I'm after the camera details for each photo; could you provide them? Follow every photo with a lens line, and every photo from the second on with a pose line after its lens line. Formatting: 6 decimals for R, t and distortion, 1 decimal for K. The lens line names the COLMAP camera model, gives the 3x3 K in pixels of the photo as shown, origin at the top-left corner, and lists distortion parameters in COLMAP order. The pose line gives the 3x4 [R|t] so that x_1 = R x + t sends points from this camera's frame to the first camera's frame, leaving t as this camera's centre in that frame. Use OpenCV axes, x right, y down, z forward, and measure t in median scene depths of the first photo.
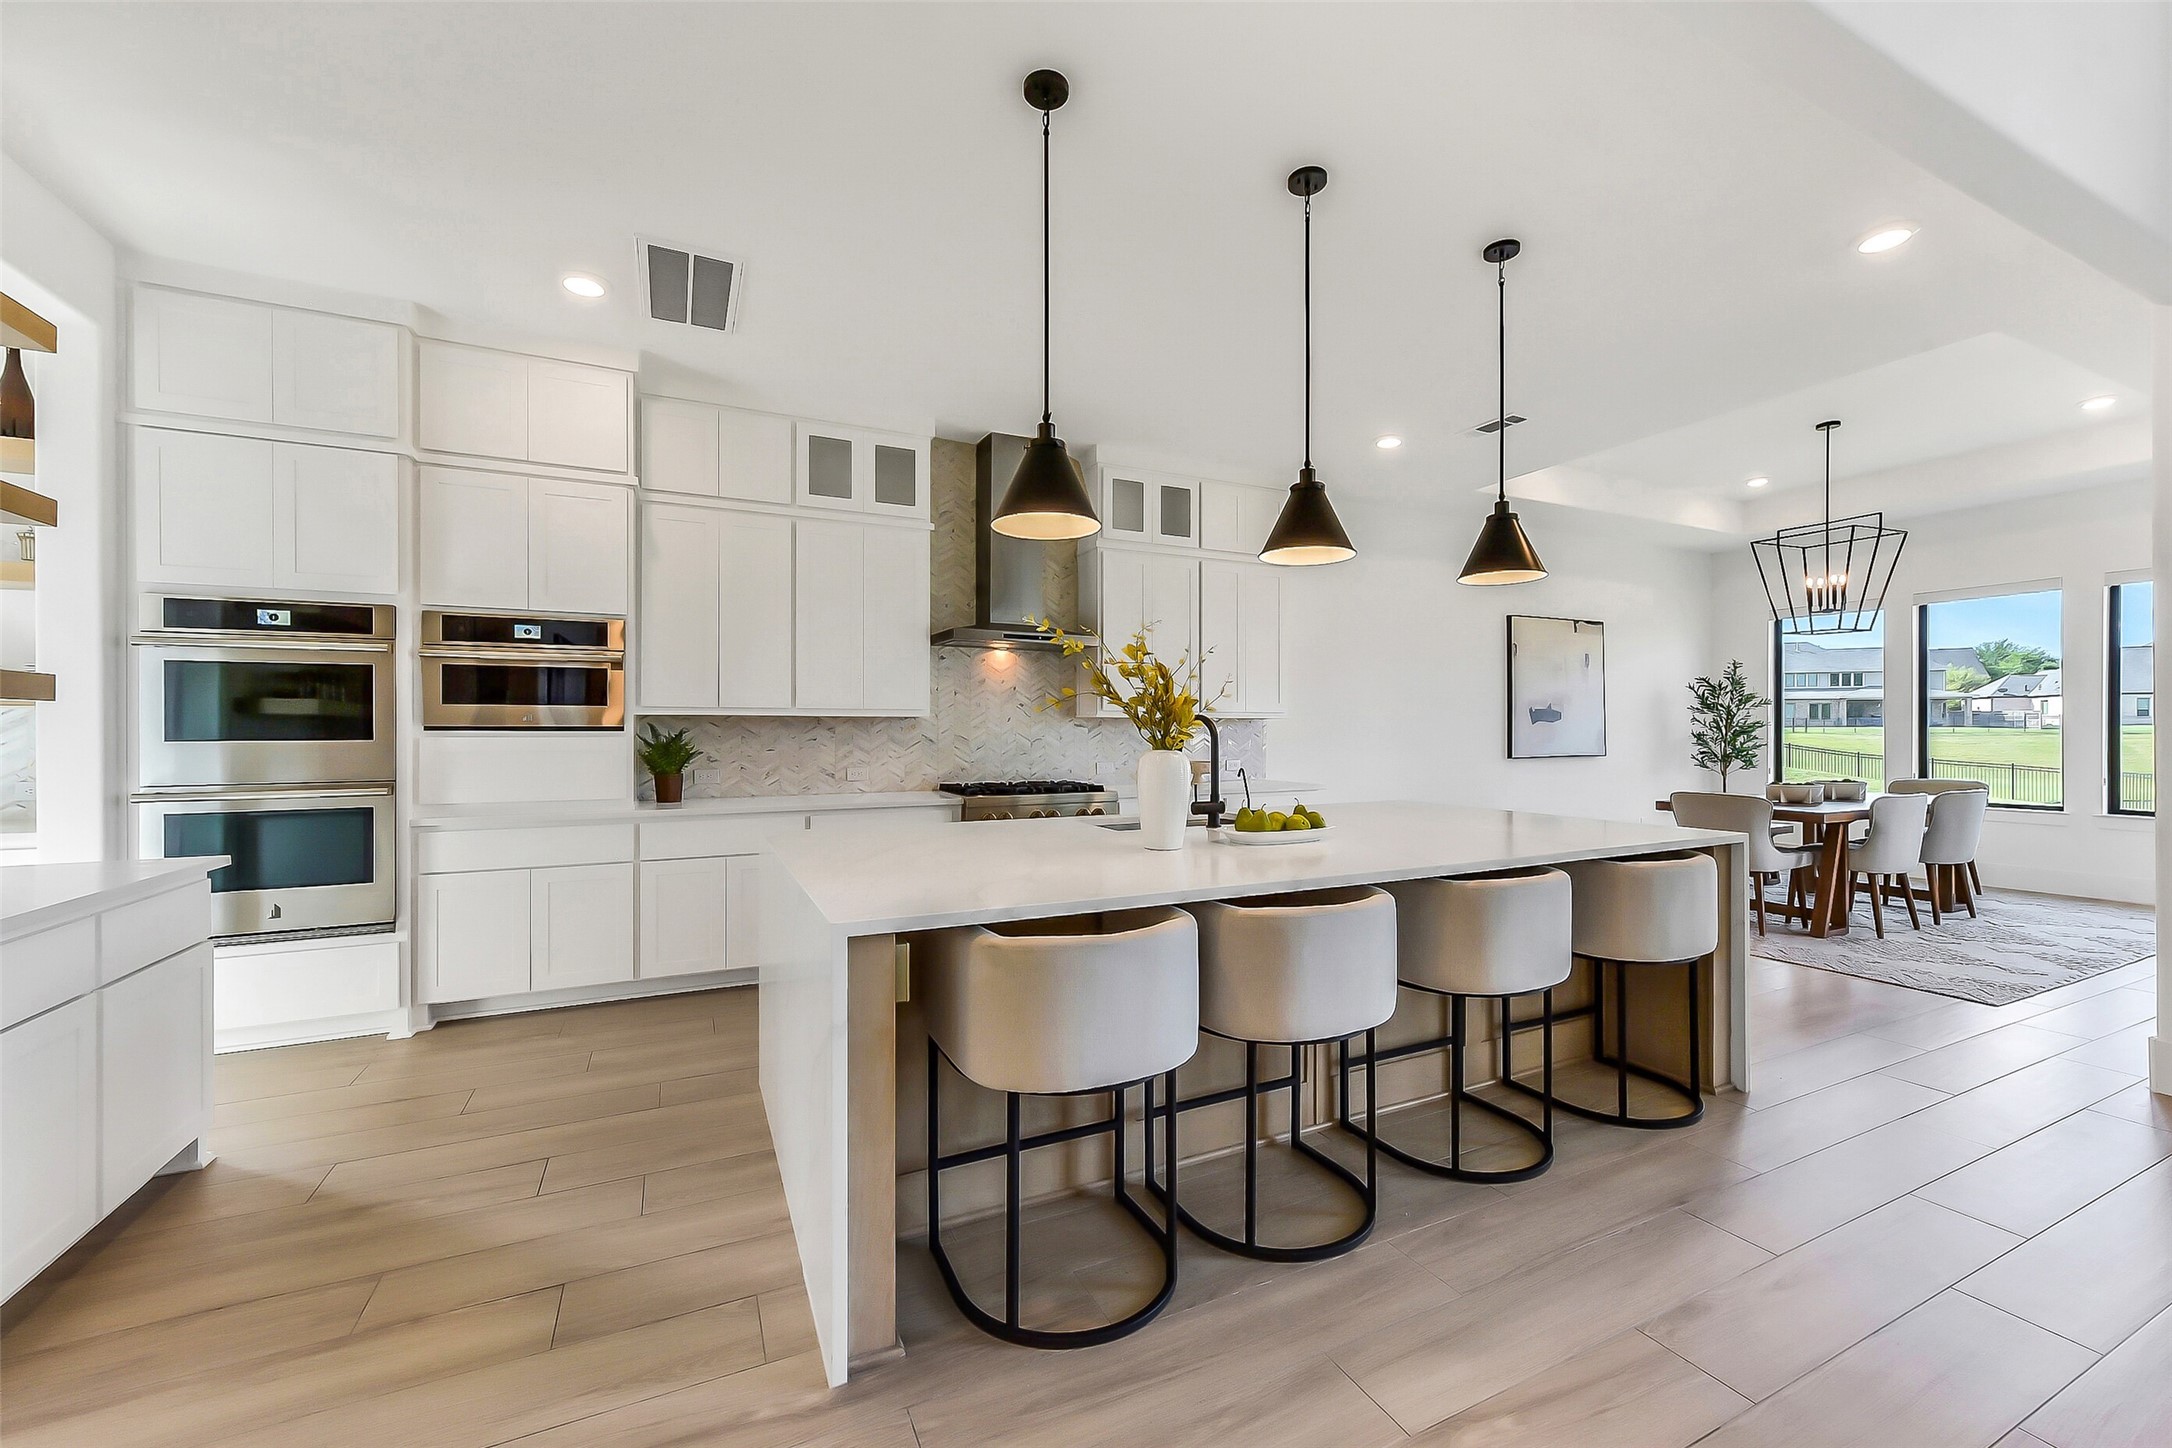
lens RADIAL K [[857.6, 0, 1086.0], [0, 857.6, 724.0], [0, 0, 1]] dist [-0.002491, -0.000178]
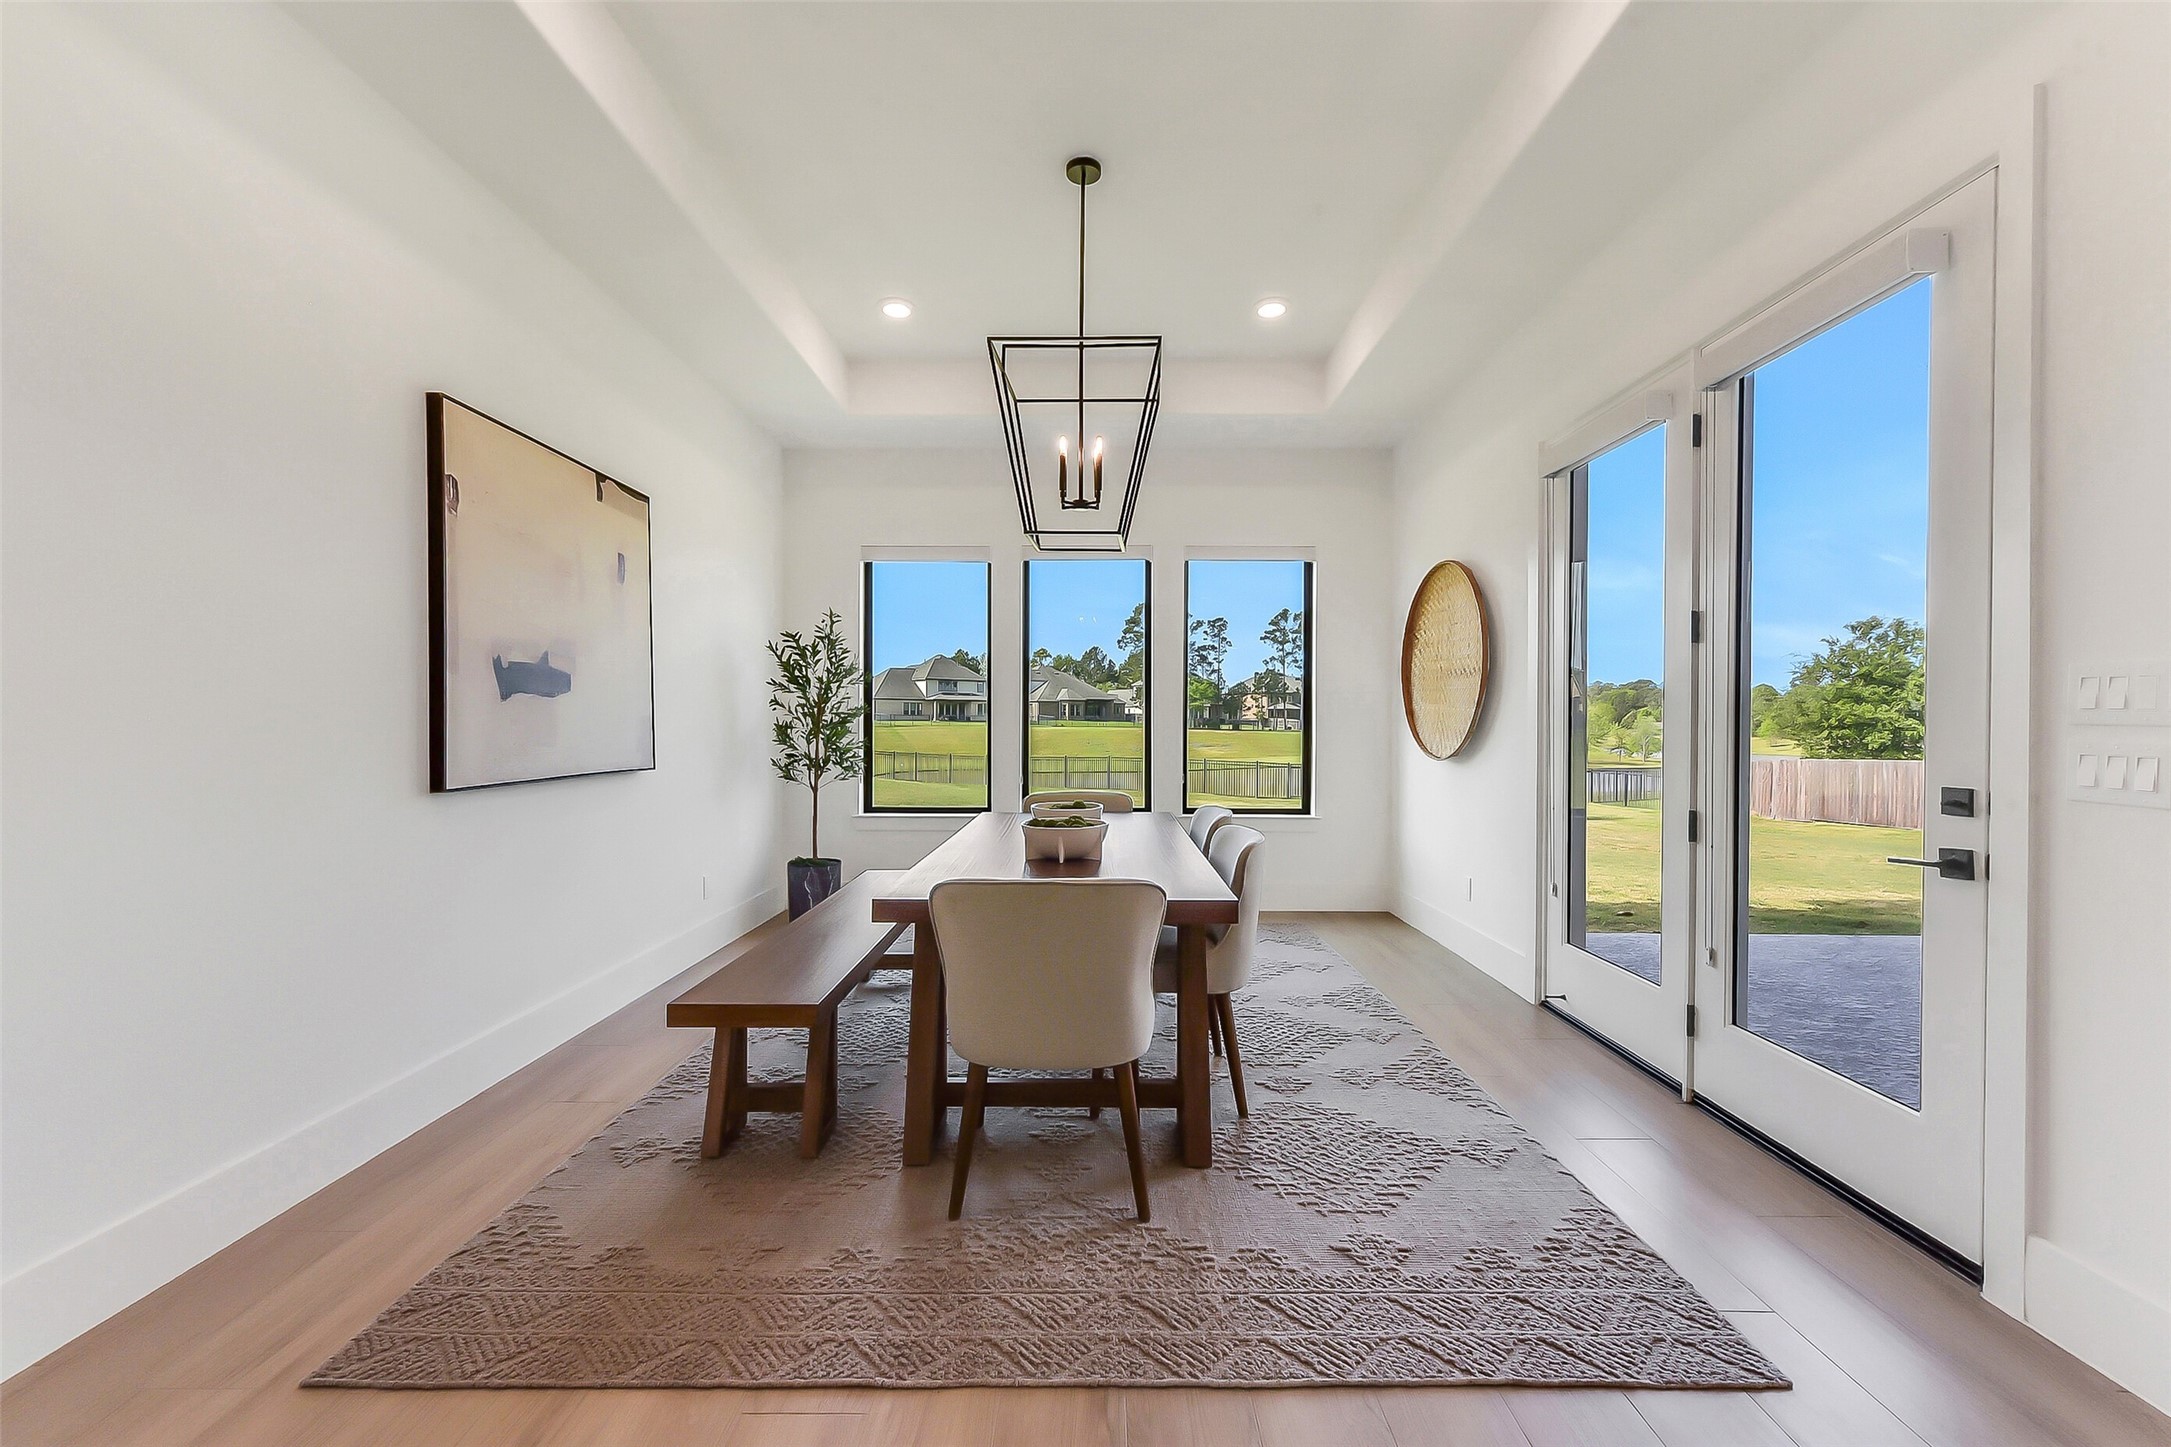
lens RADIAL K [[857.2, 0, 1085.5], [0, 857.2, 723.5], [0, 0, 1]] dist [-0.002491, -0.000178]
pose [[0.436322, 0.001947, 0.899789, 0.268898], [-0.008652, 0.999961, 0.002032, 0.007181], [-0.899749, -0.008671, 0.436321, 0.553303]]
